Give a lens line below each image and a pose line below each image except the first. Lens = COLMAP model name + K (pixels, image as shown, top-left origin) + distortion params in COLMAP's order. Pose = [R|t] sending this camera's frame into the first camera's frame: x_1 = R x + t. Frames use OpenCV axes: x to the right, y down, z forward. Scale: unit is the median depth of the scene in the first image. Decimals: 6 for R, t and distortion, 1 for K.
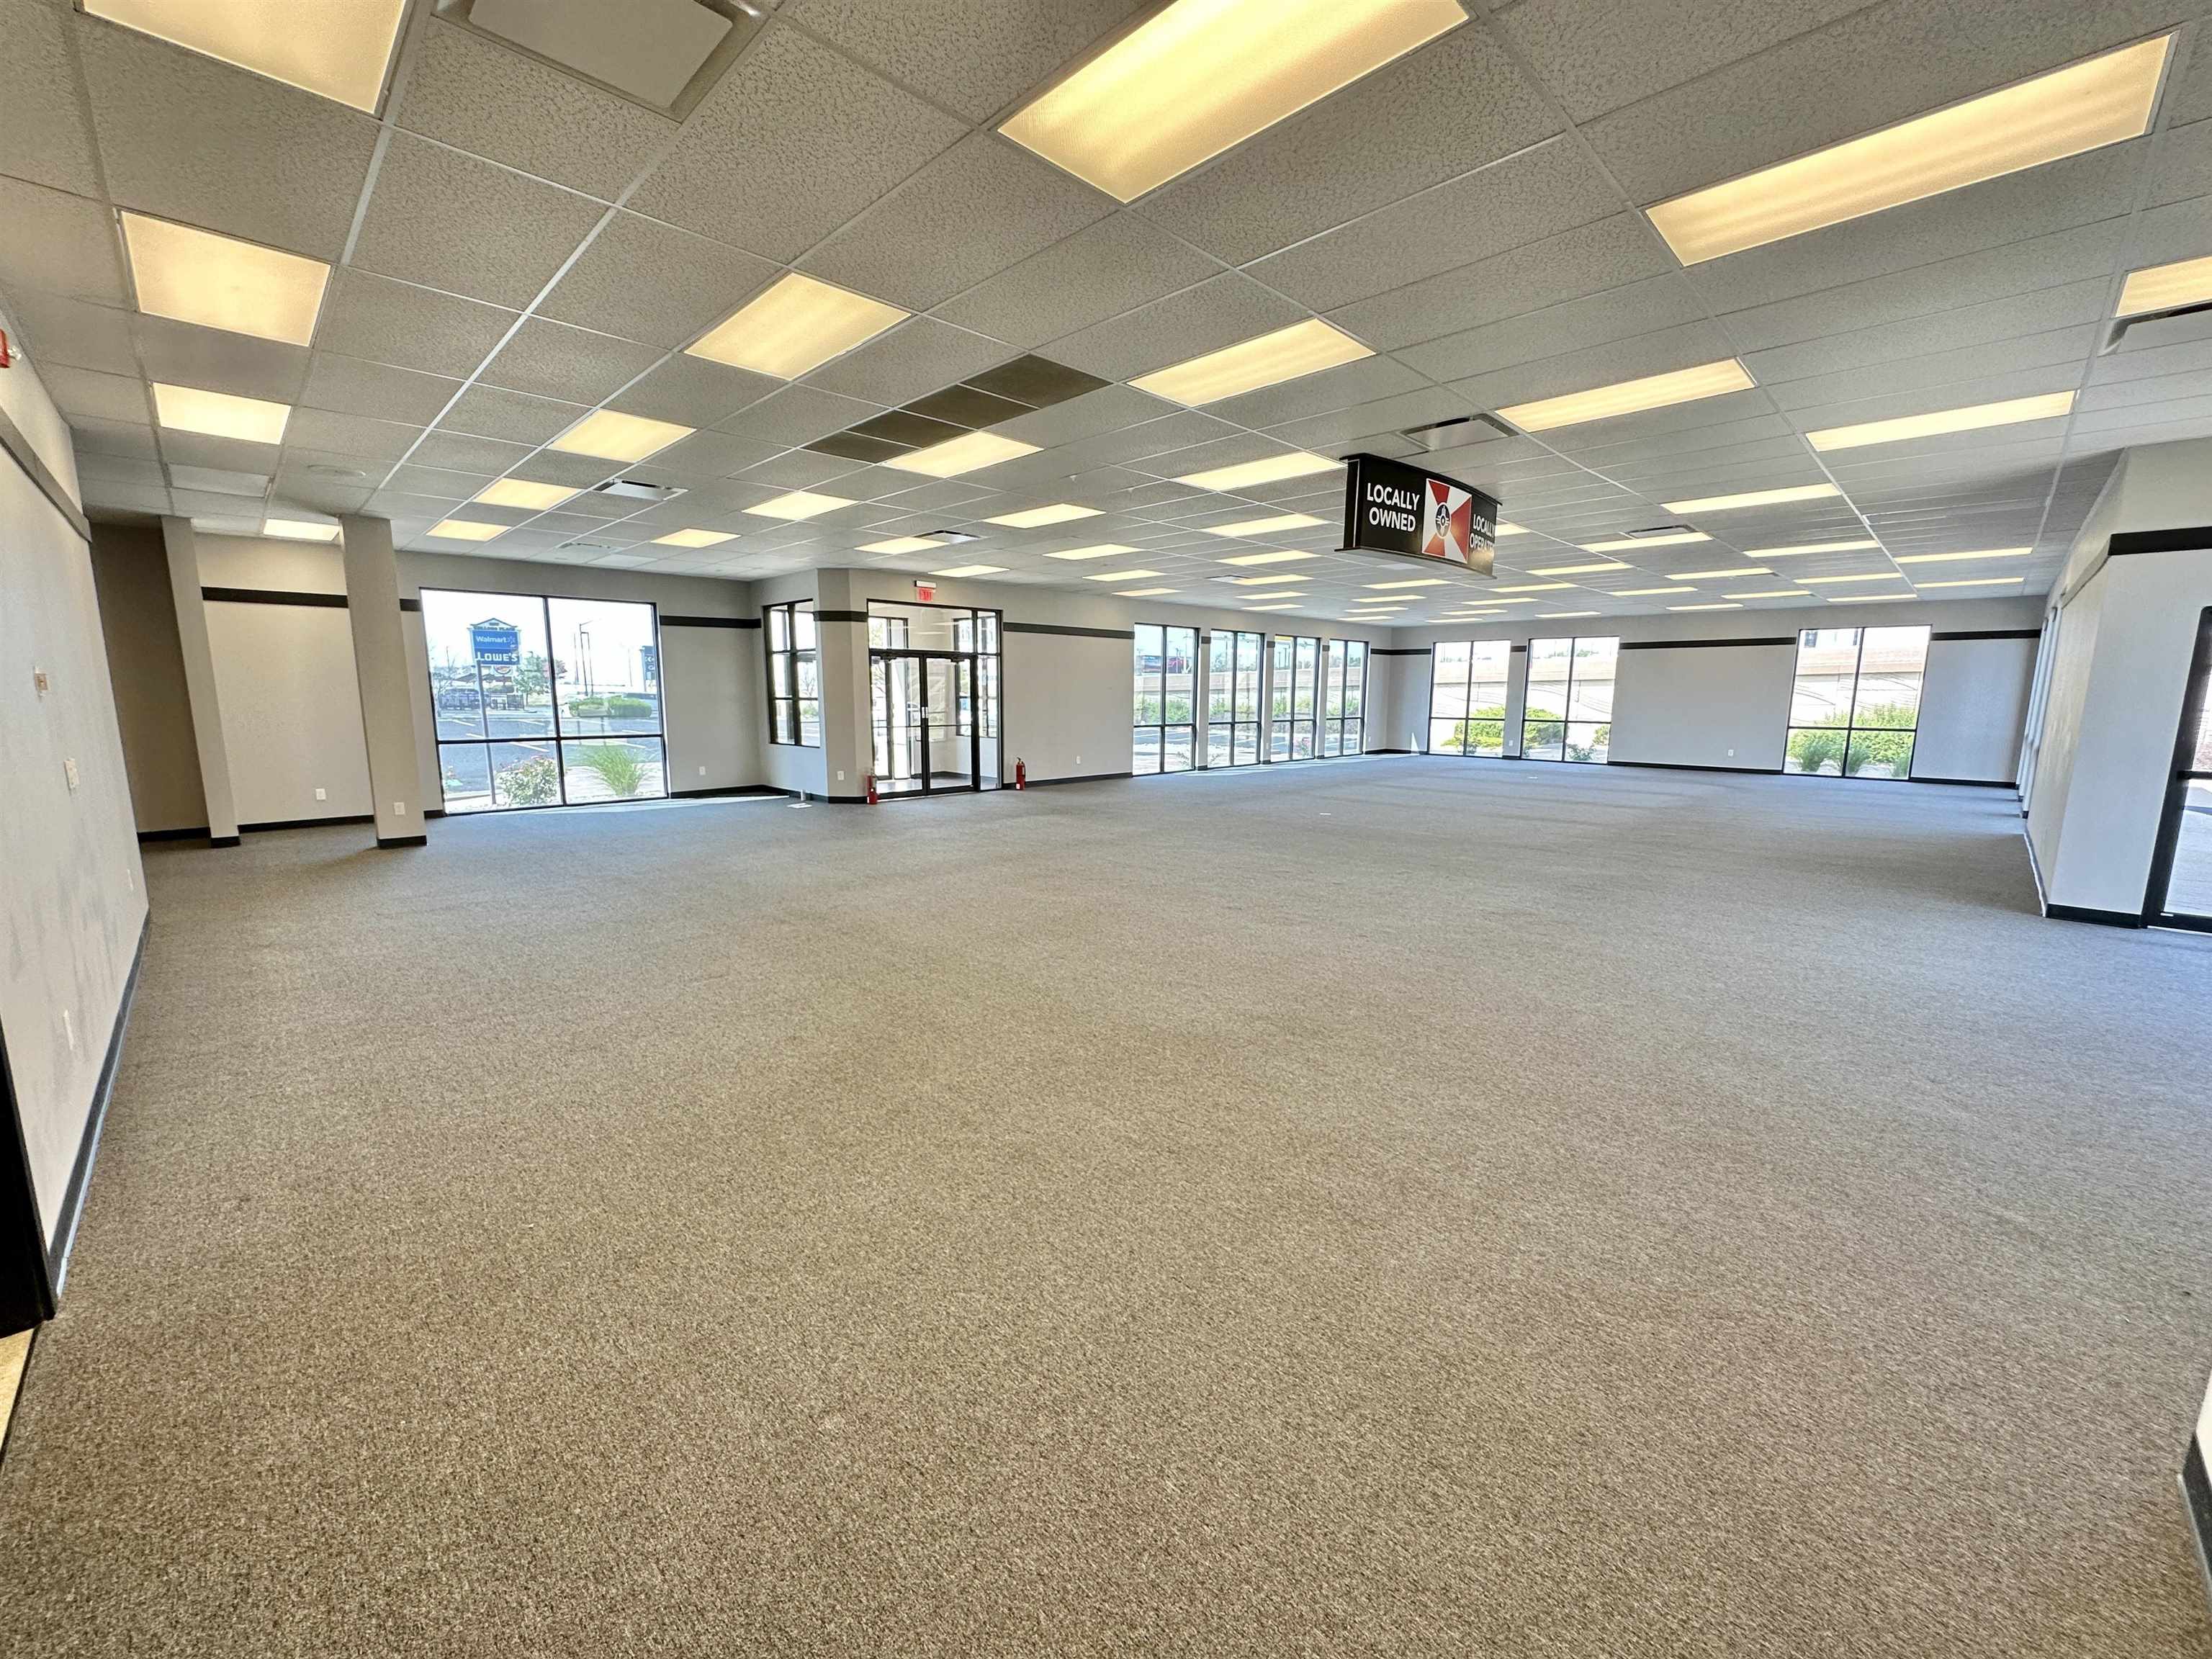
lens RADIAL K [[882.2, 0, 1106.0], [0, 882.2, 829.5], [0, 0, 1]] dist [-0.003908, 0.001074]
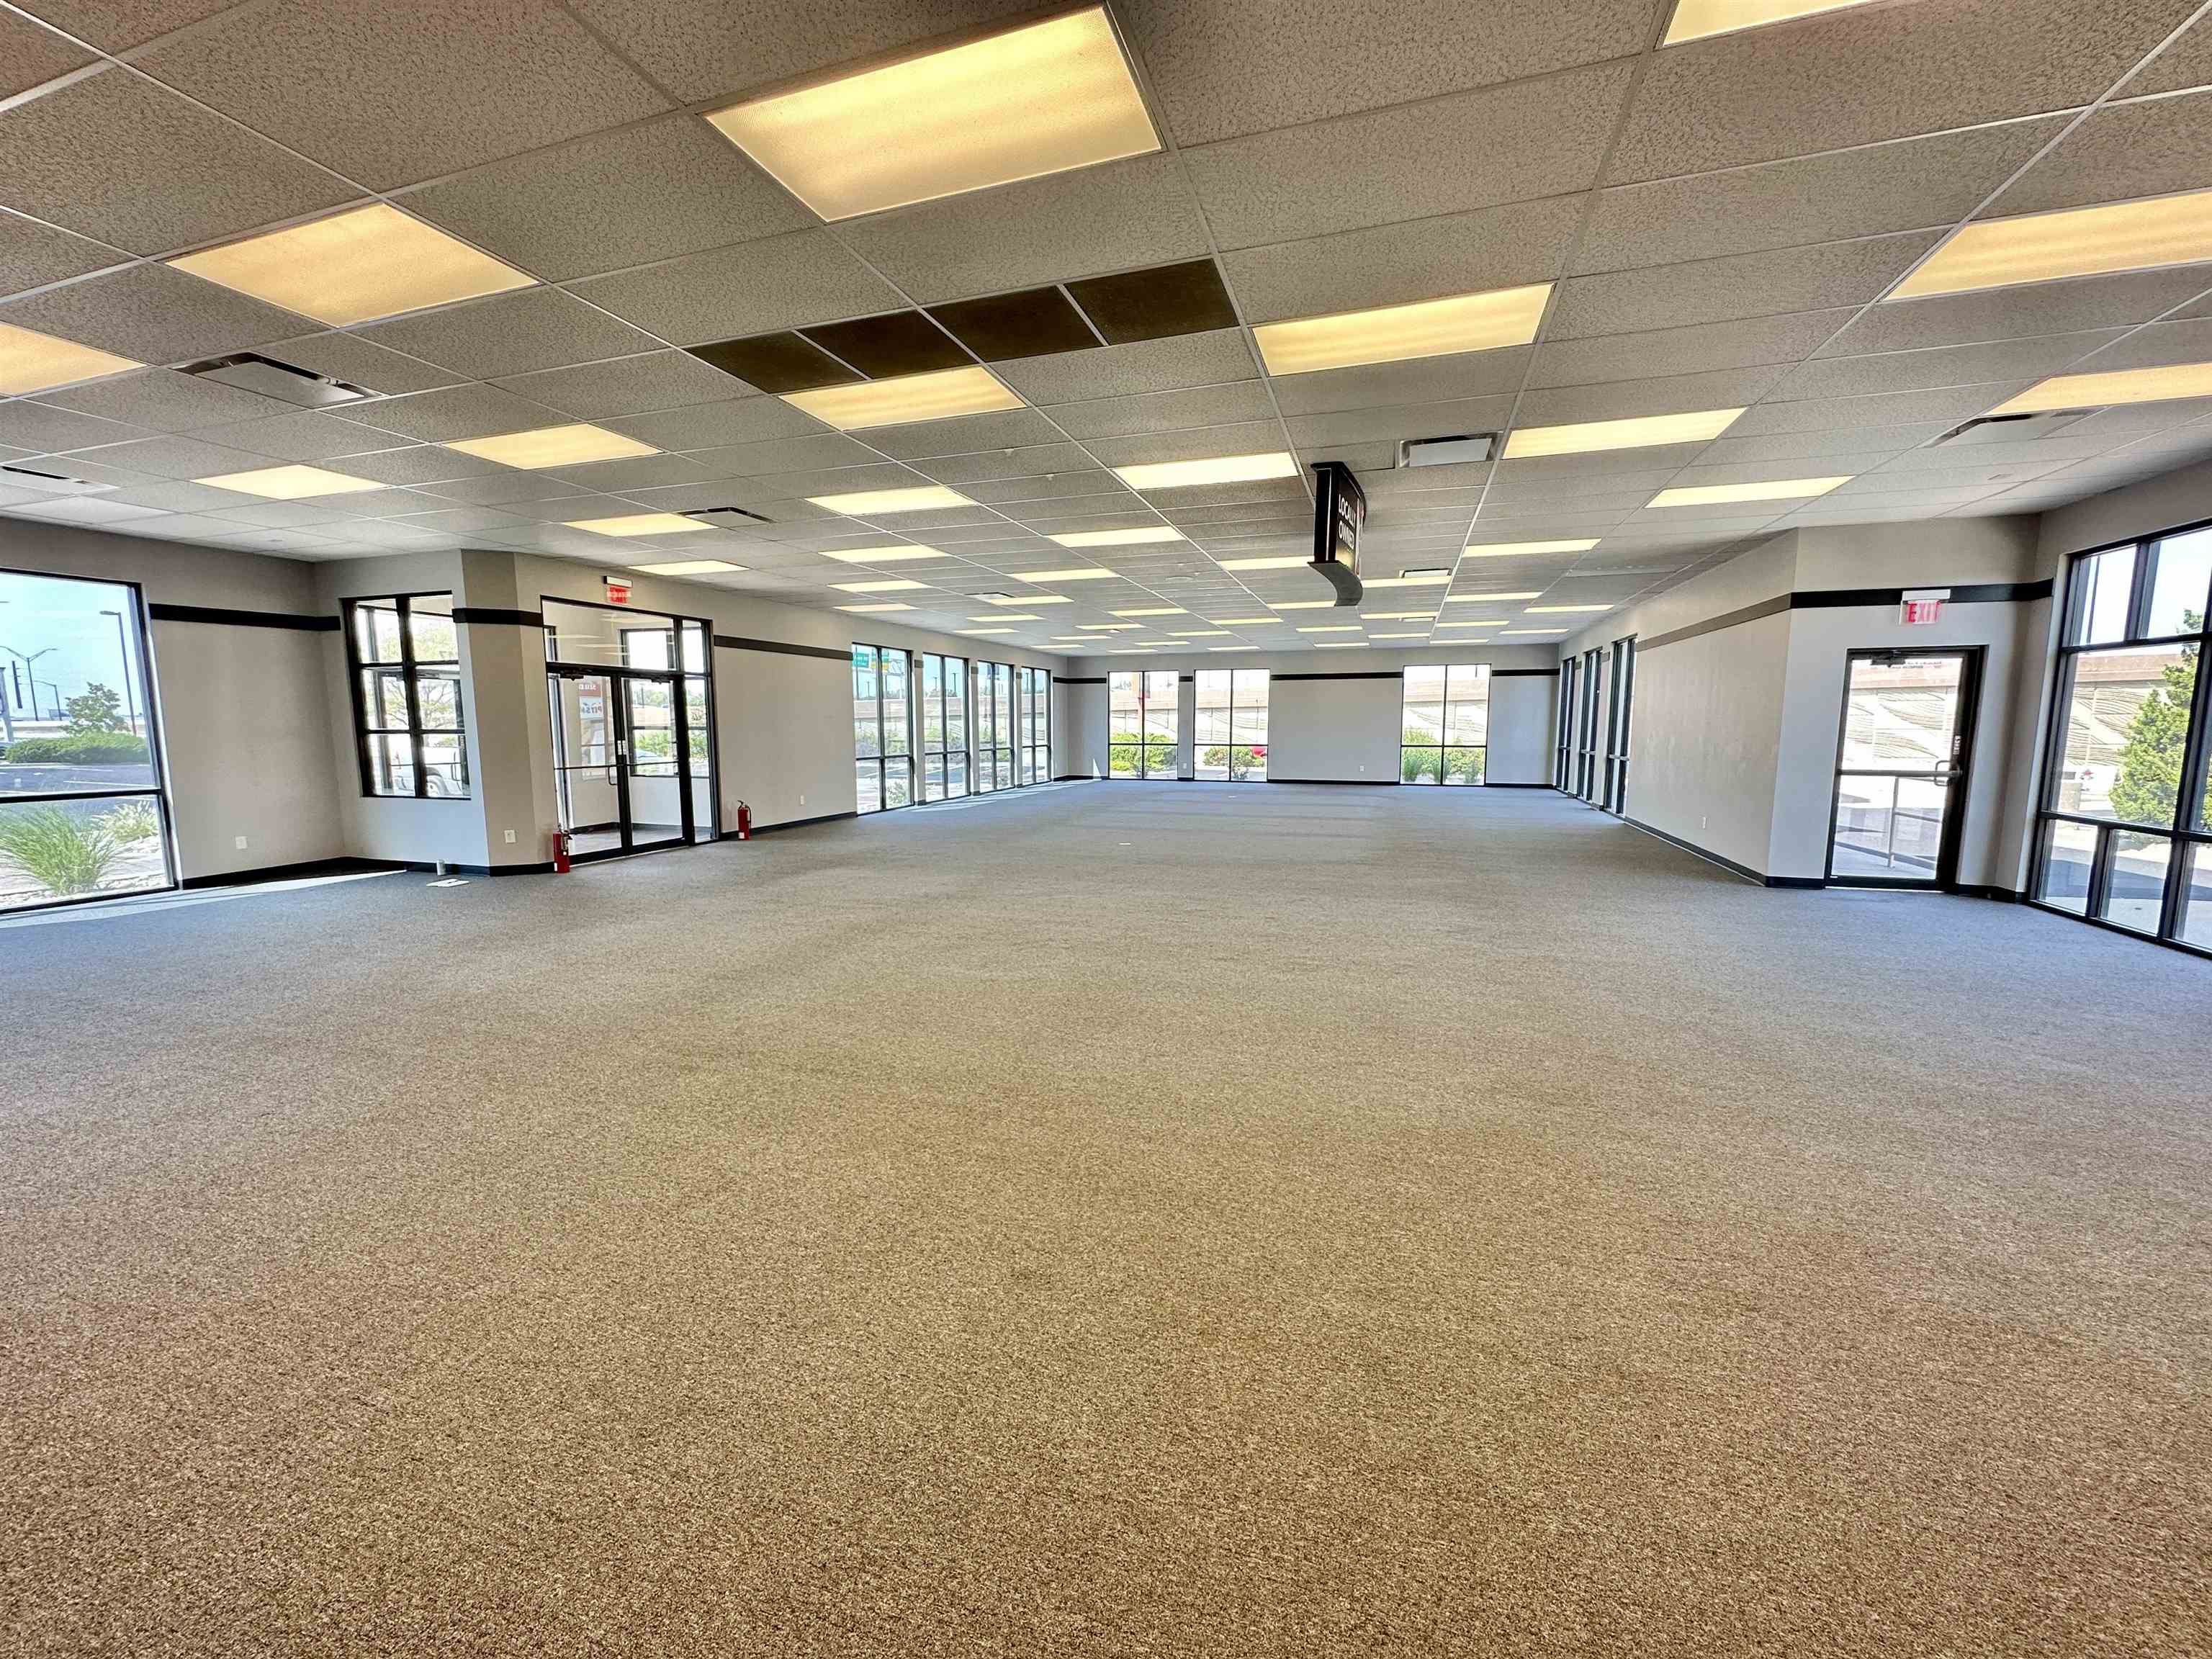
lens RADIAL K [[882.2, 0, 1106.0], [0, 882.2, 829.5], [0, 0, 1]] dist [-0.003908, 0.001074]
pose [[0.894973, -0.060815, 0.441955, -0.160936], [0.075632, 0.997008, -0.015965, -0.016239], [-0.439662, 0.047714, 0.896895, 0.121125]]
